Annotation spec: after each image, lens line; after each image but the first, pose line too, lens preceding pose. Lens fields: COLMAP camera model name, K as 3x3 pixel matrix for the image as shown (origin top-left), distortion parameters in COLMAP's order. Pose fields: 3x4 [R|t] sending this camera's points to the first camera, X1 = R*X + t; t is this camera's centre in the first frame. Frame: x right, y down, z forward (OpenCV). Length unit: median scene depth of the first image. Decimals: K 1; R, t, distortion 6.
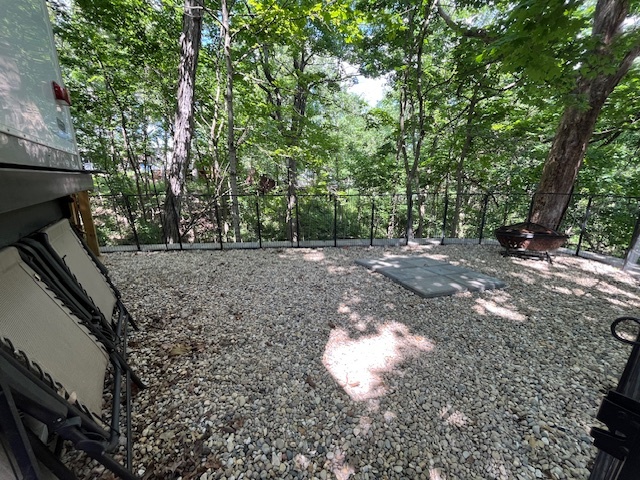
lens RADIAL K [[257.0, 0, 318.7], [0, 257.0, 239.6], [0, 0, 1]] dist [0.002220, 0.000181]
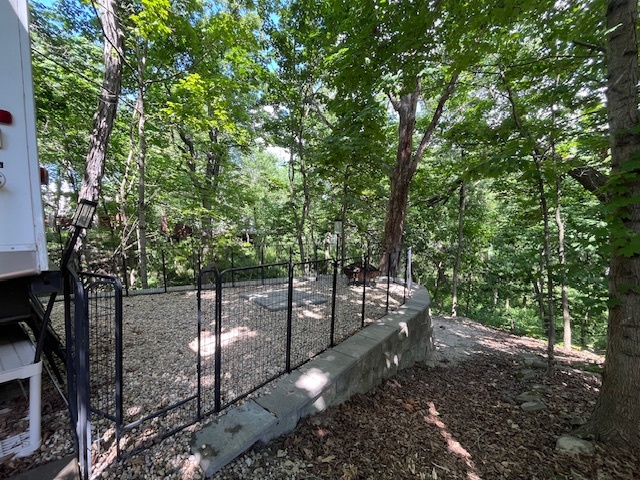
lens RADIAL K [[257.0, 0, 321.5], [0, 257.0, 240.1], [0, 0, 1]] dist [0.002220, 0.000181]
pose [[0.958089, -0.012797, 0.286186, 0.055497], [0.060153, 0.985717, -0.157302, 0.010650], [-0.280085, 0.167924, 0.945174, -0.157668]]
